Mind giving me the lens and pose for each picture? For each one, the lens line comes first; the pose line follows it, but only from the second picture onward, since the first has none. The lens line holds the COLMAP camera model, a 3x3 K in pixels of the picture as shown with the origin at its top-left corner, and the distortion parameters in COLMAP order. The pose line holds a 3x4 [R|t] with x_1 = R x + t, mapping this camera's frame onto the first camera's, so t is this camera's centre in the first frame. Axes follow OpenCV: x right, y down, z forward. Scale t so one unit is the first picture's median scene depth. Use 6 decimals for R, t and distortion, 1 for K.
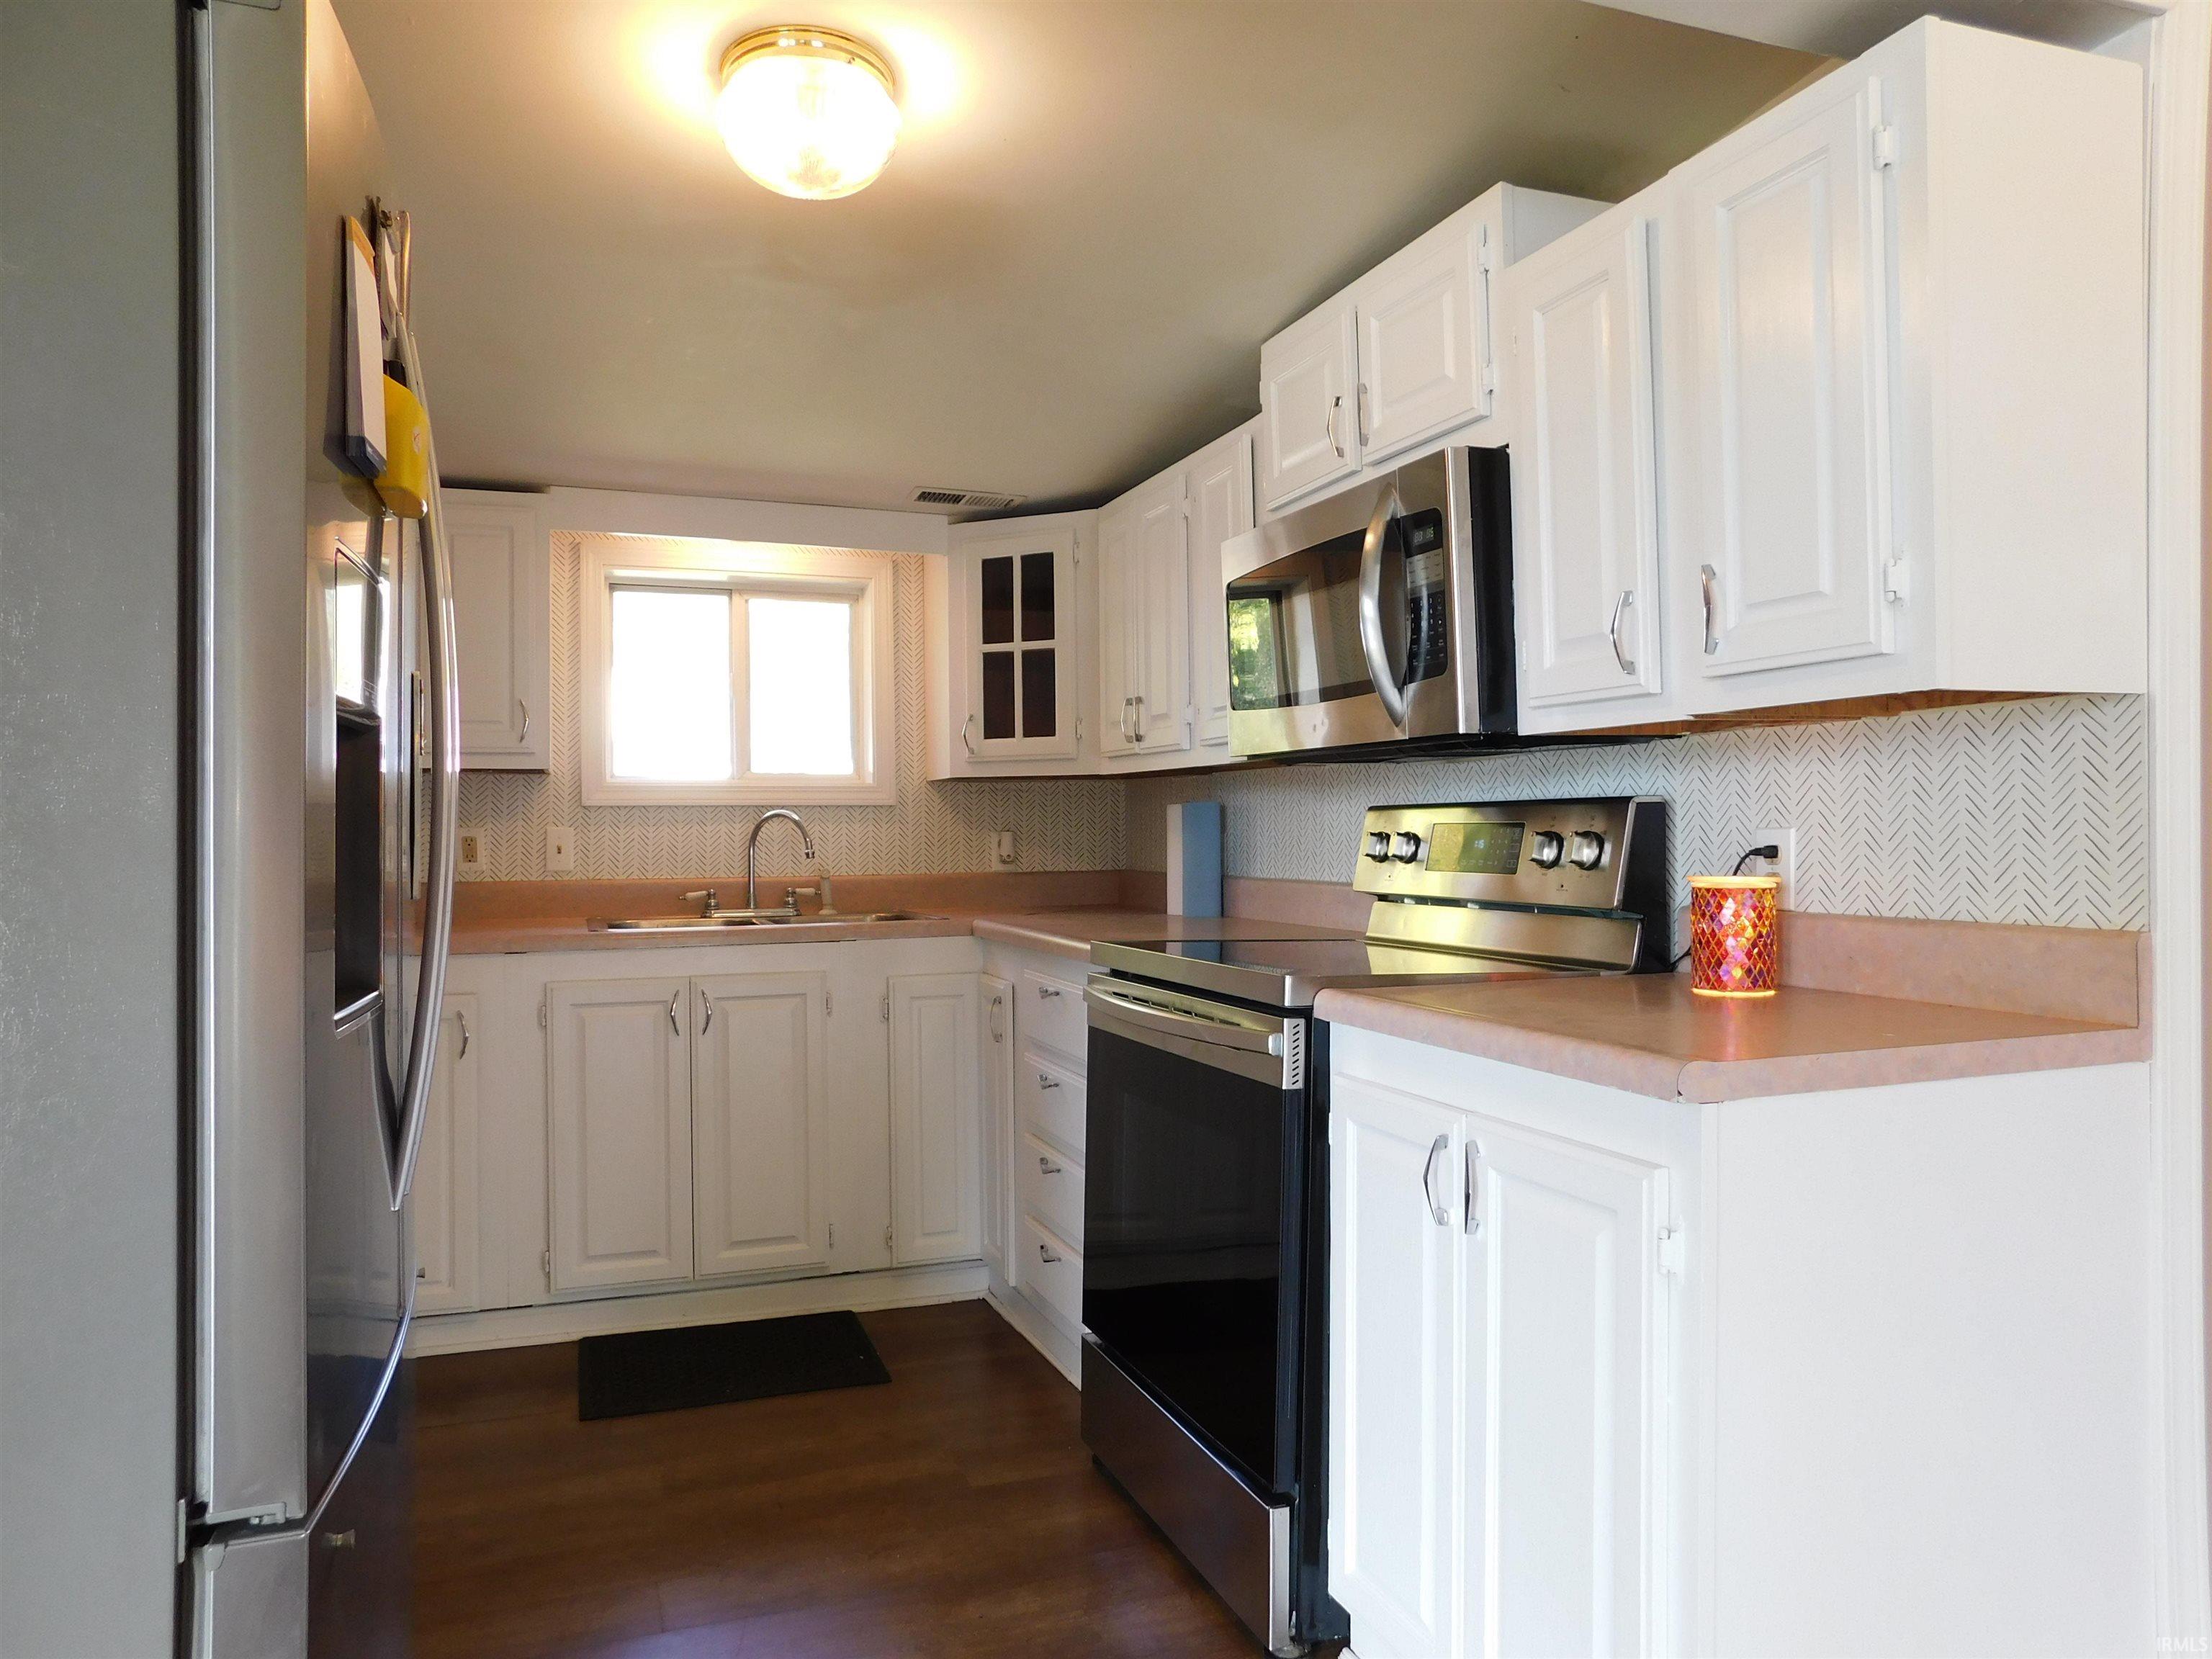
lens RADIAL K [[1517.3, 0, 1106.0], [0, 1517.3, 829.5], [0, 0, 1]] dist [0.027656, 0.000587]
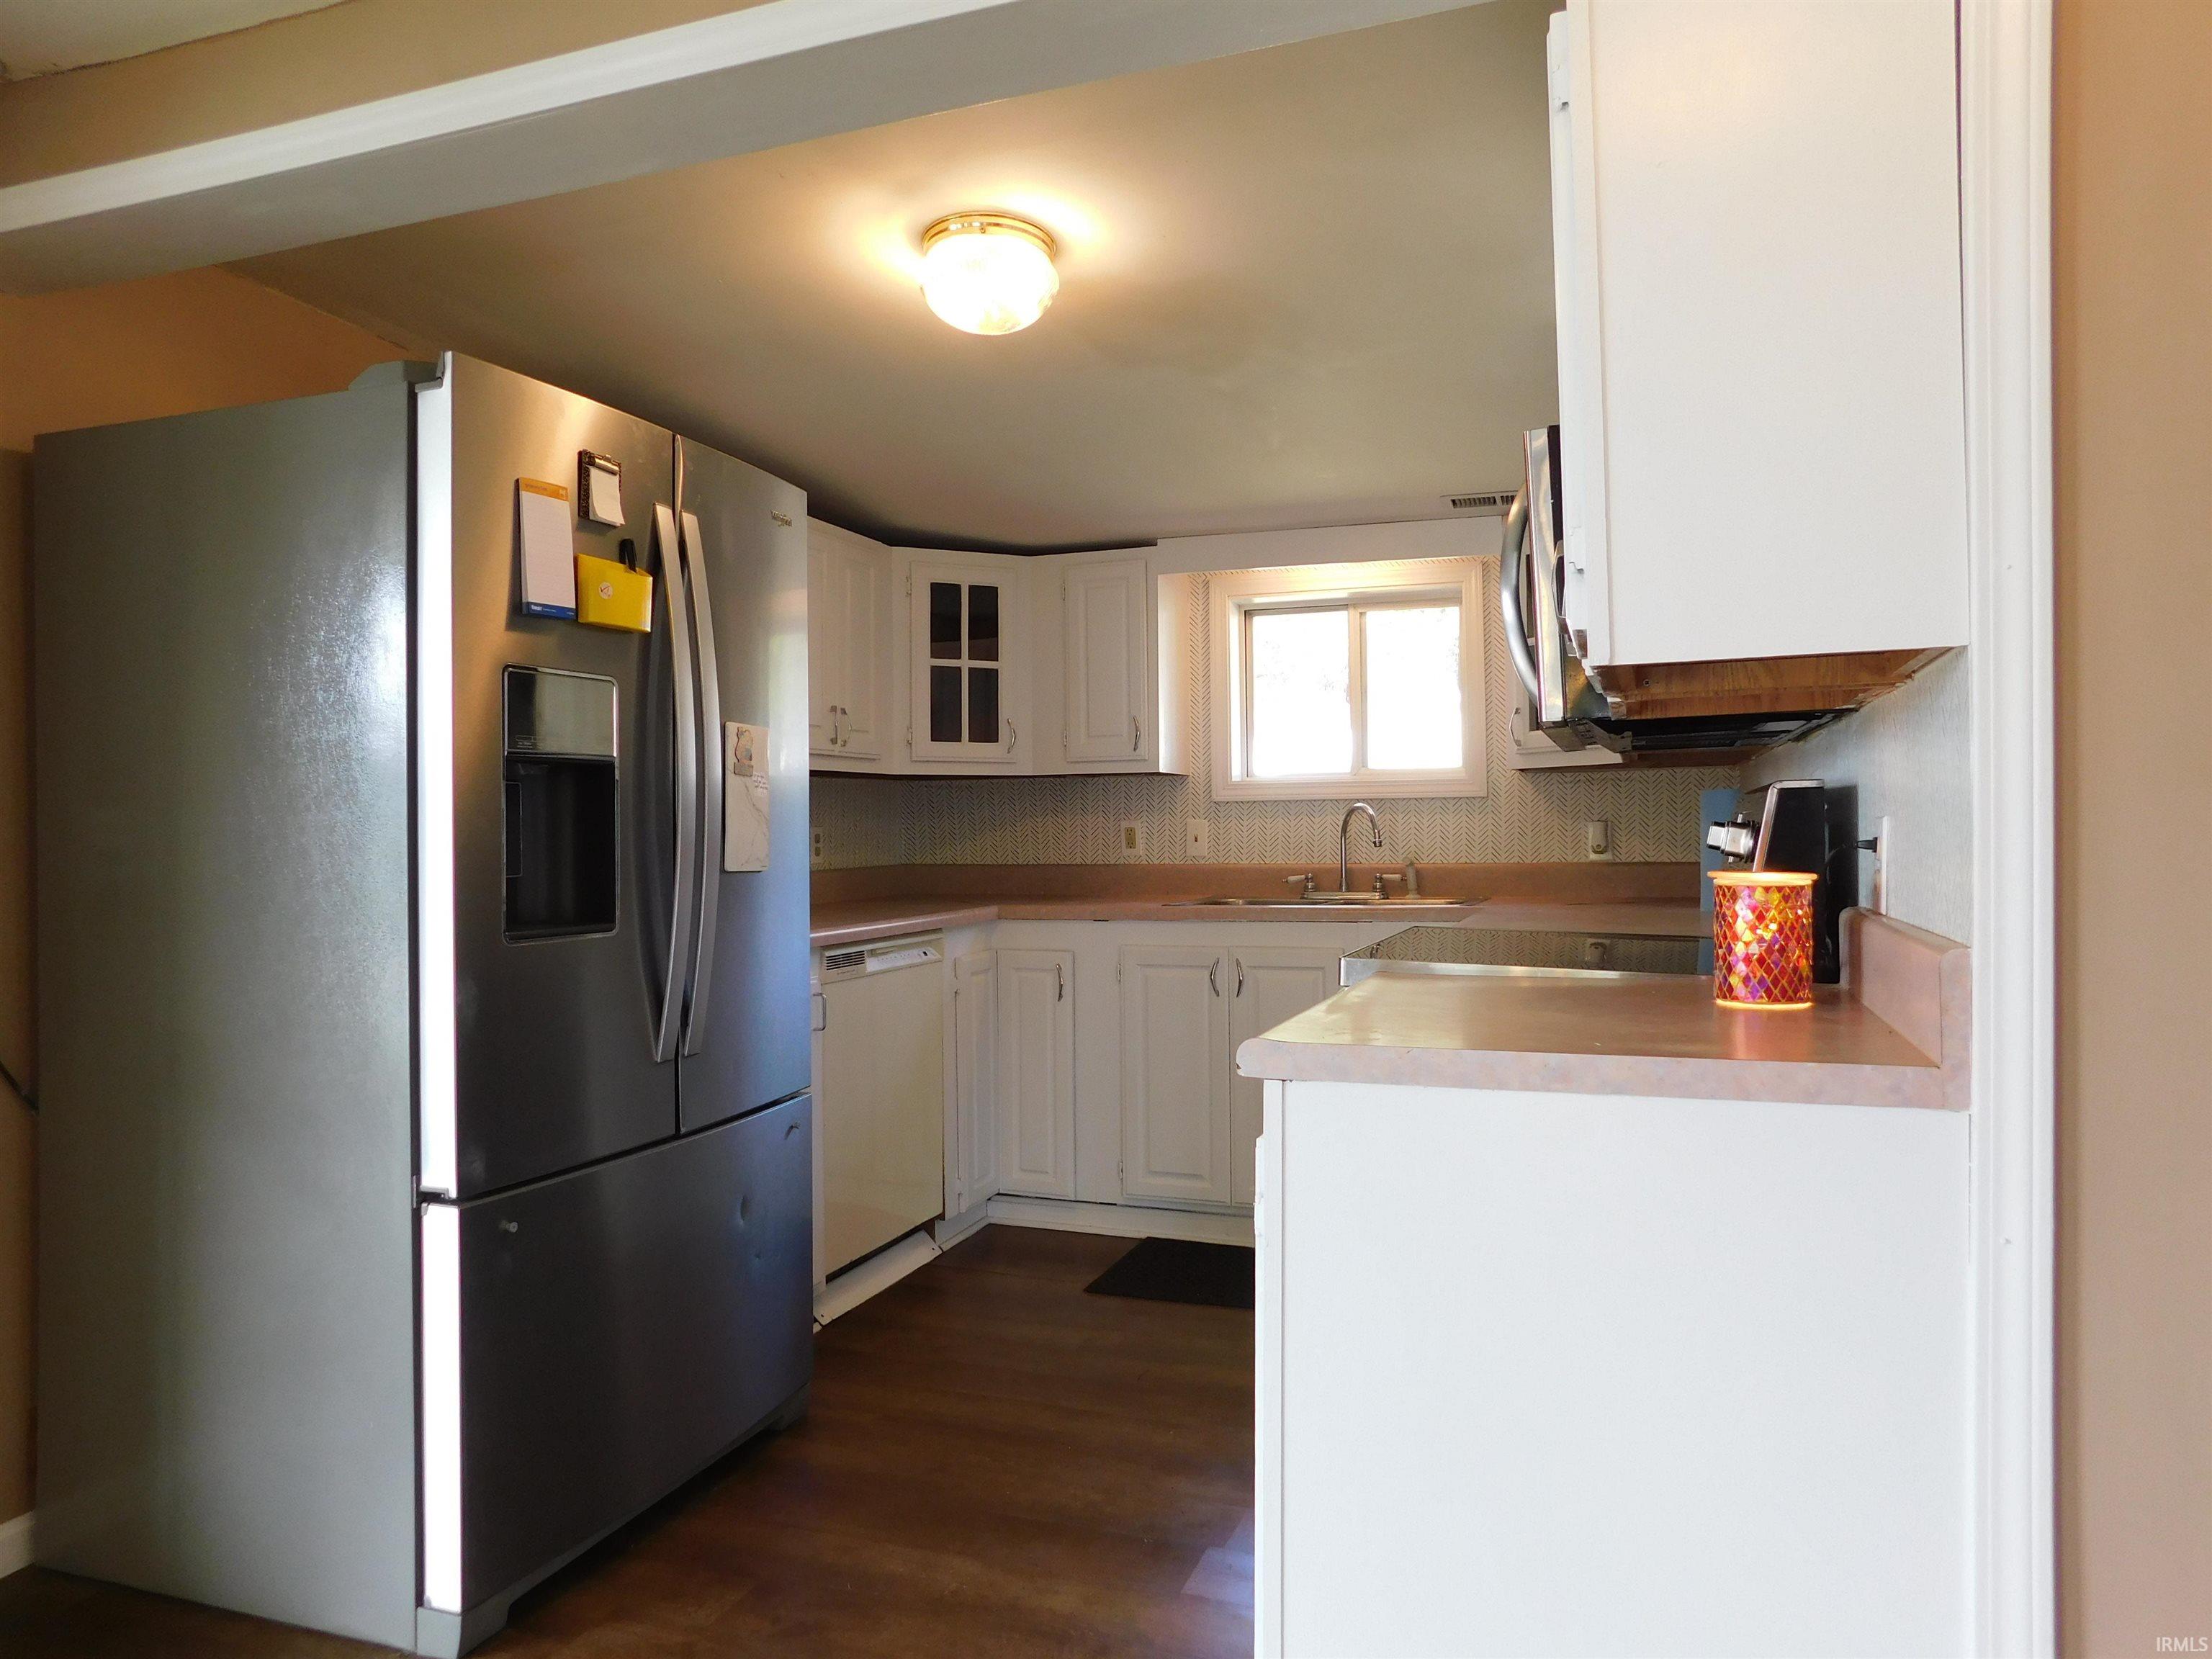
lens RADIAL K [[1461.4, 0, 1106.0], [0, 1461.4, 829.5], [0, 0, 1]] dist [-0.047099, 0.006527]
pose [[0.758200, -0.002895, -0.652016, 0.331915], [0.005136, 0.999986, 0.001532, 0.004035], [0.652002, -0.004510, 0.758204, 0.079582]]
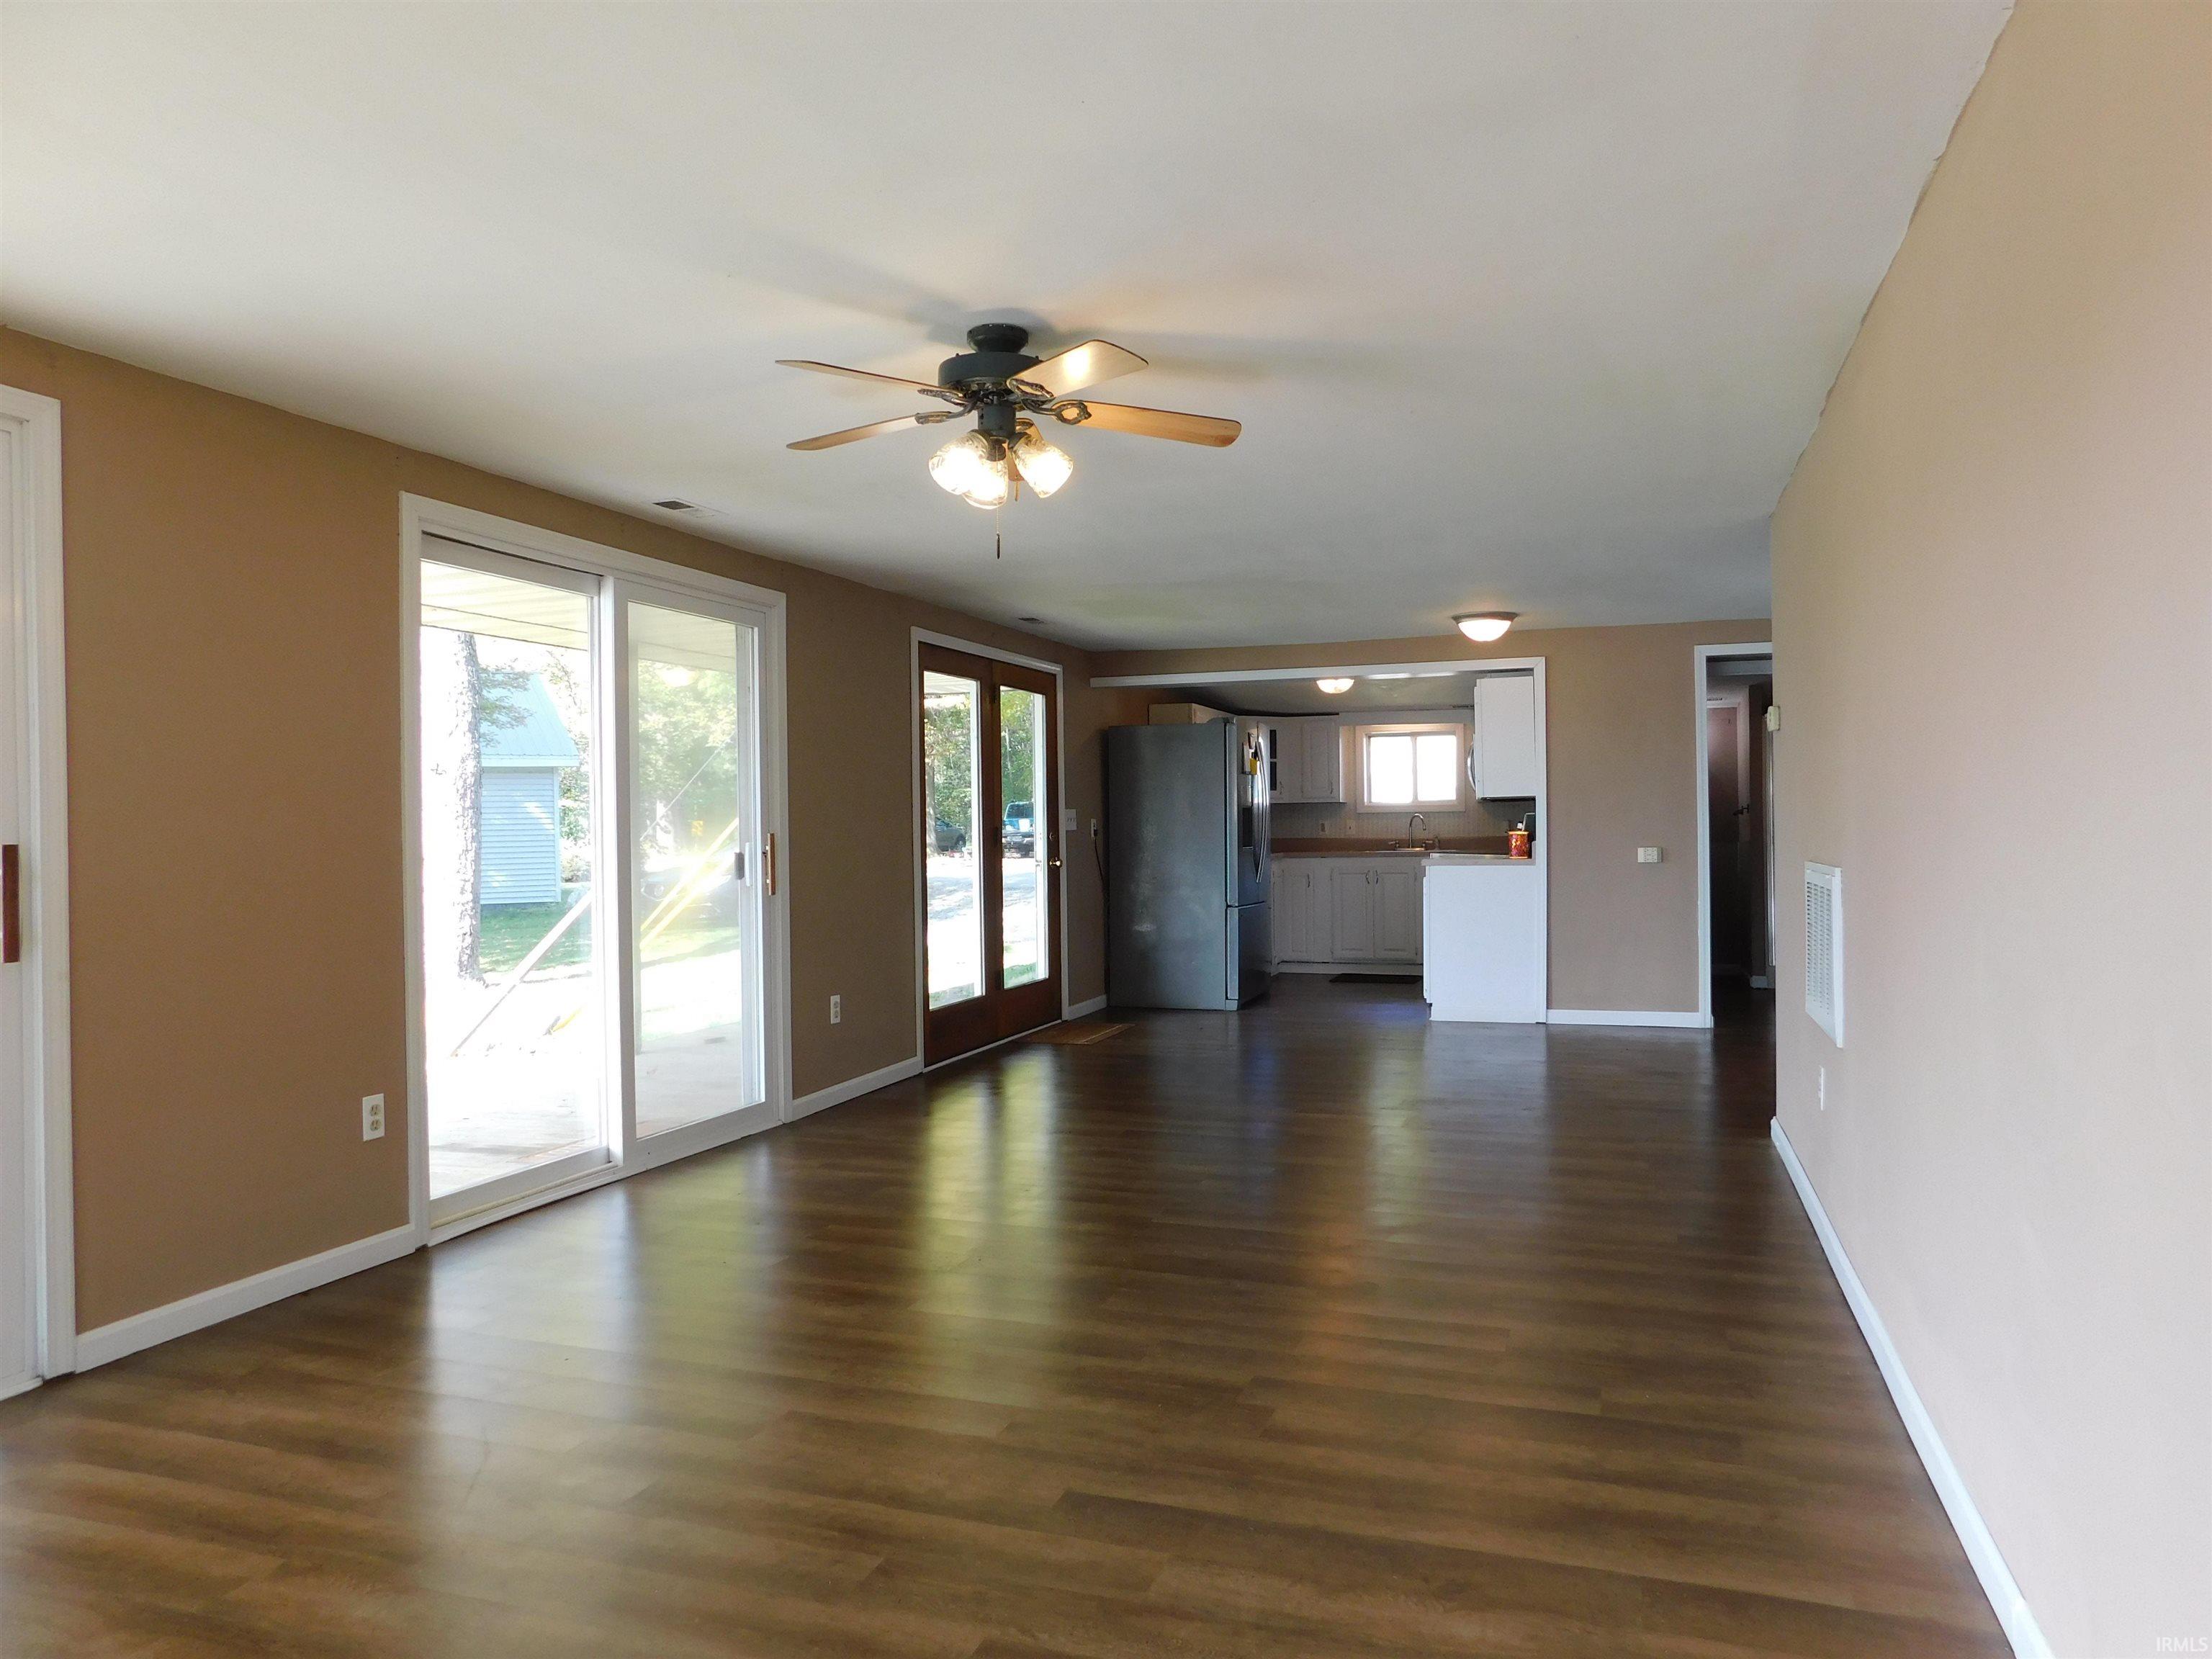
lens RADIAL K [[1461.4, 0, 1106.0], [0, 1461.4, 829.5], [0, 0, 1]] dist [-0.047099, 0.006527]
pose [[0.765840, -0.006412, -0.643000, 1.107115], [0.009177, 0.999957, 0.000959, 0.009494], [0.642966, -0.006635, 0.765866, -1.493871]]
